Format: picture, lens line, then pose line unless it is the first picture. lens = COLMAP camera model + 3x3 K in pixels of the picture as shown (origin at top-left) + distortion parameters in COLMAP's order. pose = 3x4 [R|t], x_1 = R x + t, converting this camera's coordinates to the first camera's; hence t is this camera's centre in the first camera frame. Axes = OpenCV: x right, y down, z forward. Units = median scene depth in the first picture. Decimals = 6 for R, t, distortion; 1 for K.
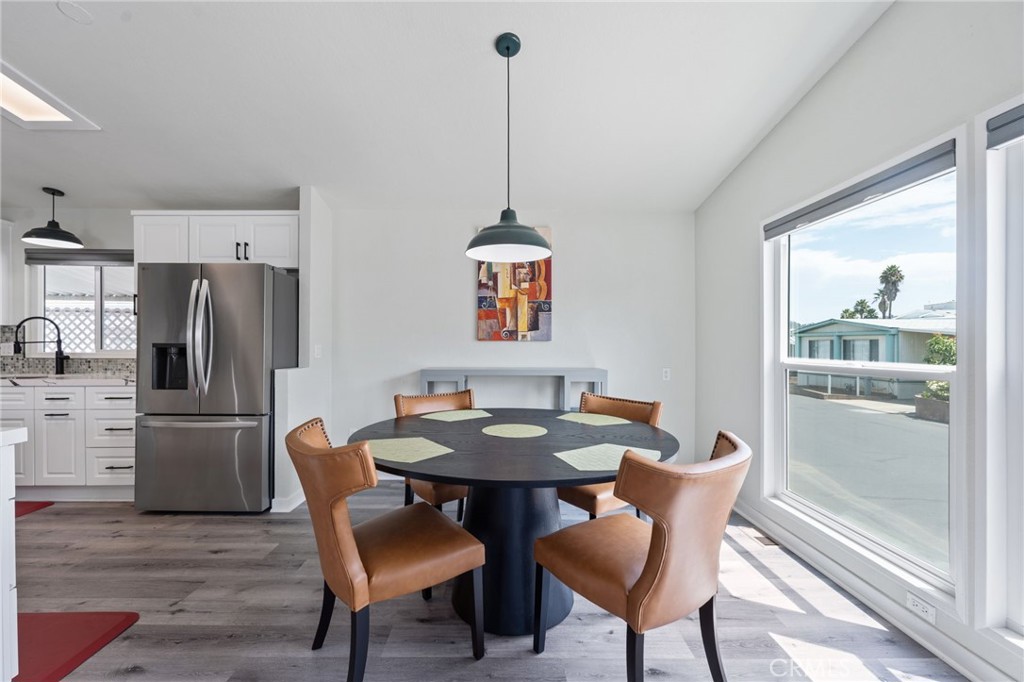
lens RADIAL K [[405.5, 0, 503.2], [0, 405.5, 345.0], [0, 0, 1]] dist [-0.005408, 0.001435]
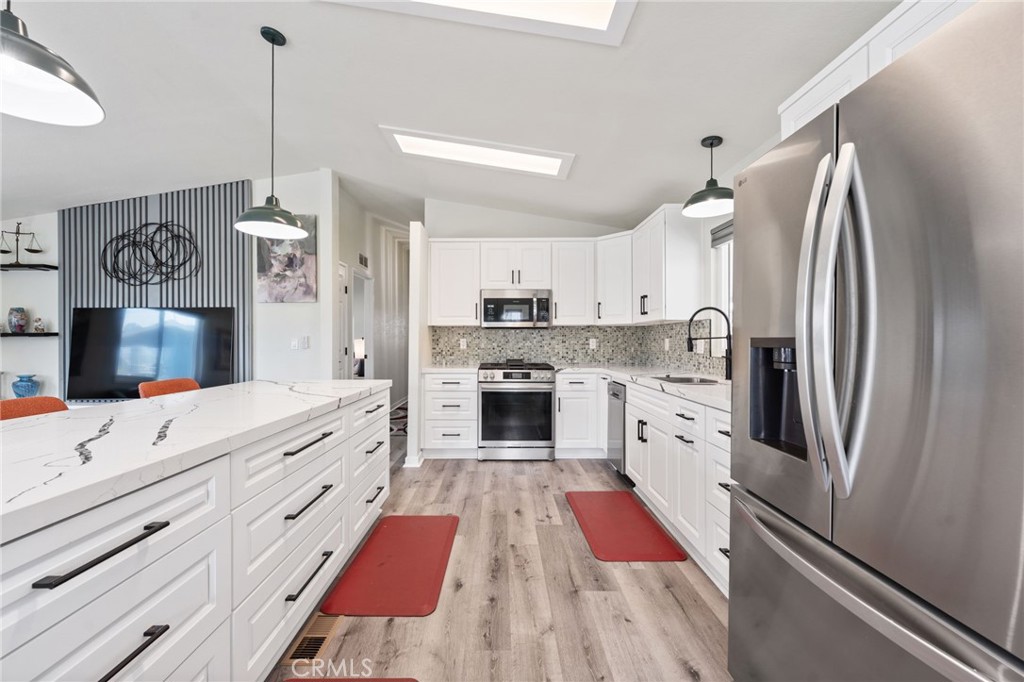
lens RADIAL K [[405.5, 0, 504.1], [0, 405.5, 338.9], [0, 0, 1]] dist [-0.005408, 0.001435]
pose [[-0.004240, -0.007201, -0.999965, -0.346287], [-0.003543, 0.999968, -0.007186, 0.002018], [0.999985, 0.003512, -0.004266, 0.611763]]
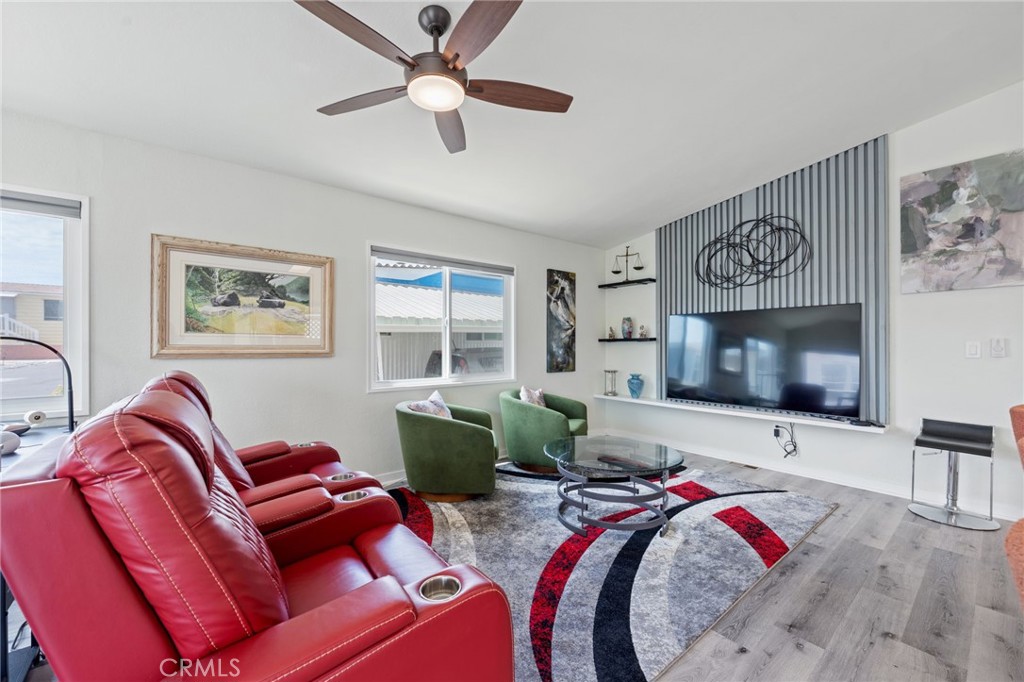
lens RADIAL K [[405.5, 0, 507.4], [0, 405.5, 344.9], [0, 0, 1]] dist [-0.005408, 0.001435]
pose [[-0.783599, -0.000636, -0.621267, -0.297194], [-0.003710, 0.999986, 0.003655, 0.000847], [0.621256, 0.005169, -0.783591, 0.010306]]
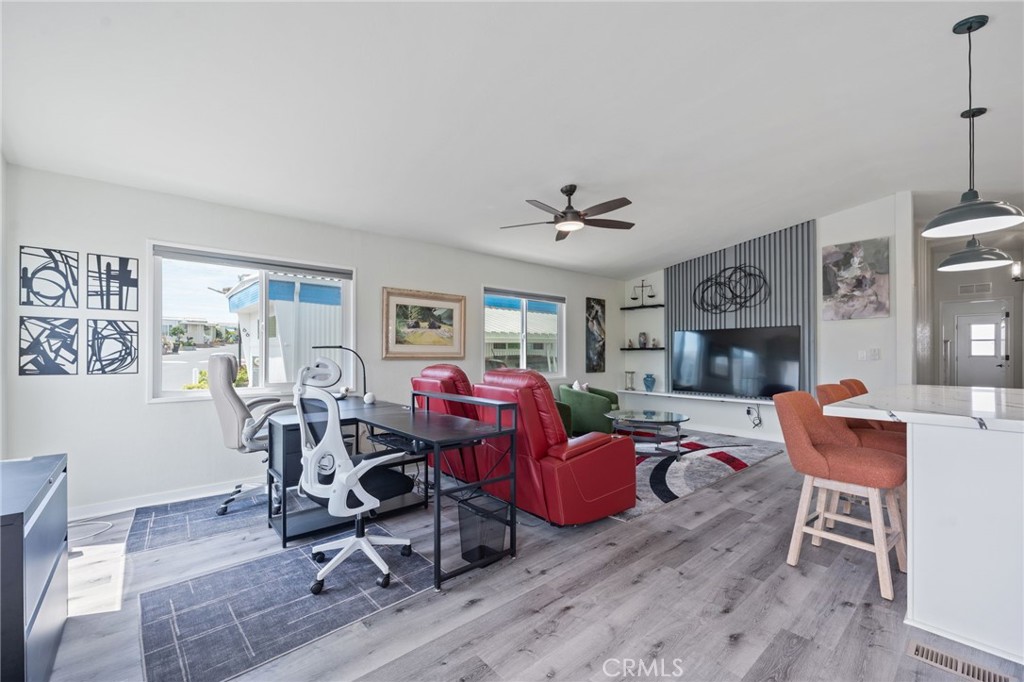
lens RADIAL K [[405.5, 0, 510.0], [0, 405.5, 352.7], [0, 0, 1]] dist [-0.005408, 0.001435]
pose [[-0.768687, -0.002921, -0.639618, 0.245649], [-0.004985, 0.999987, 0.001424, 0.005303], [0.639605, 0.004283, -0.768692, 0.251478]]
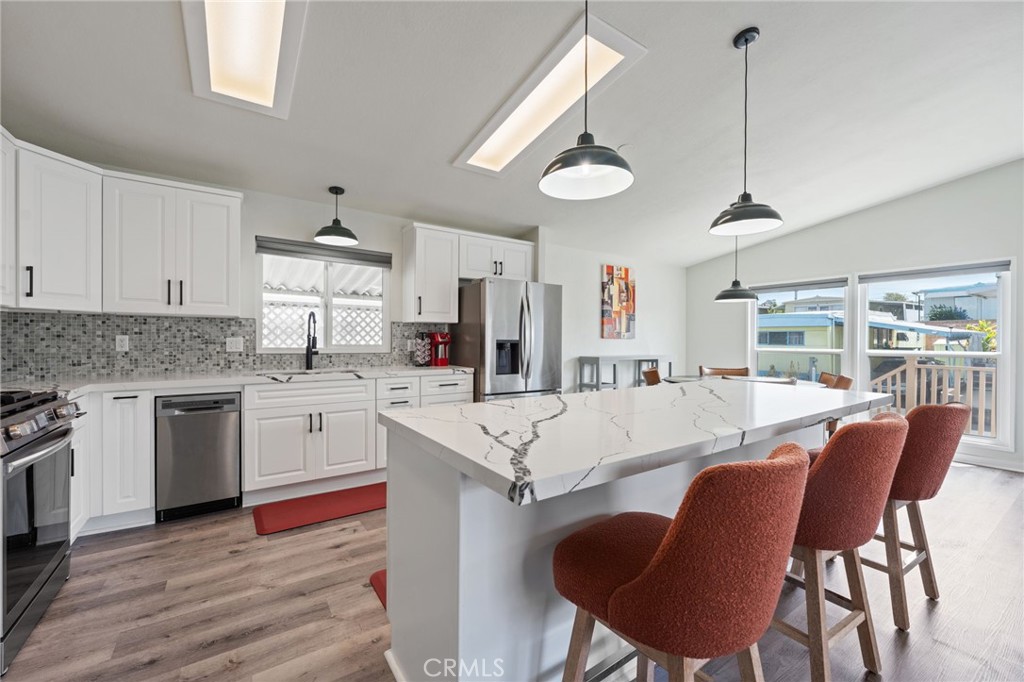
lens RADIAL K [[405.5, 0, 502.5], [0, 405.5, 340.5], [0, 0, 1]] dist [-0.005408, 0.001435]
pose [[0.841298, 0.003222, 0.540562, -1.319124], [-0.005054, 0.999985, 0.001906, -0.003501], [-0.540548, -0.004335, 0.841302, -0.096300]]
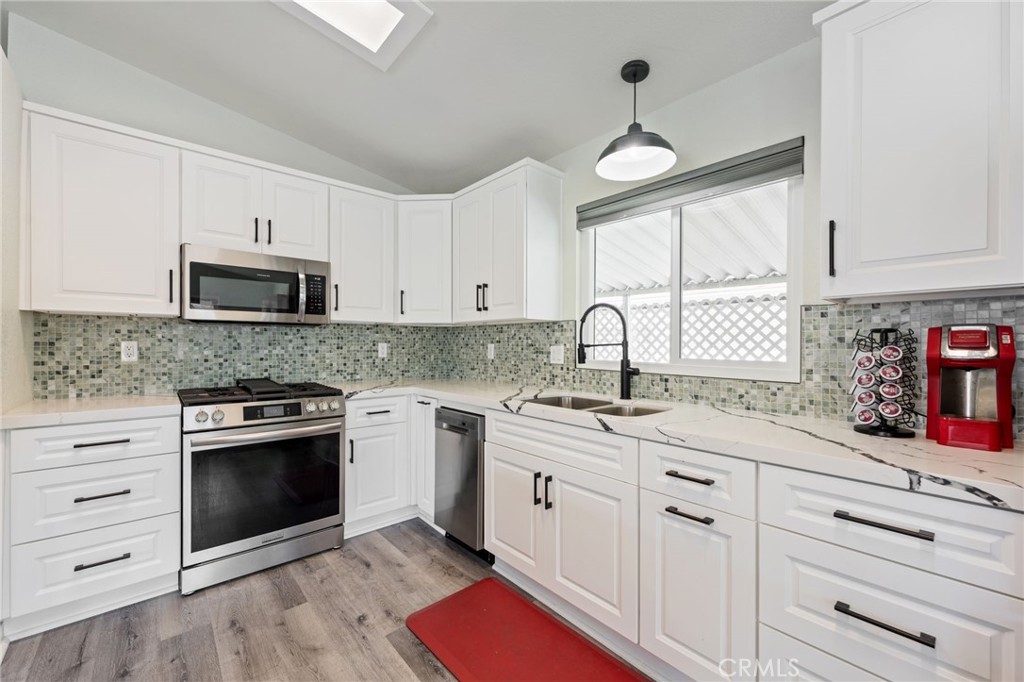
lens RADIAL K [[405.5, 0, 506.0], [0, 405.5, 344.8], [0, 0, 1]] dist [-0.005408, 0.001435]
pose [[0.645041, 0.003092, -0.764142, -0.806459], [-0.006236, 0.999980, -0.001218, -0.005842], [0.764122, 0.005551, 0.645047, 0.511965]]
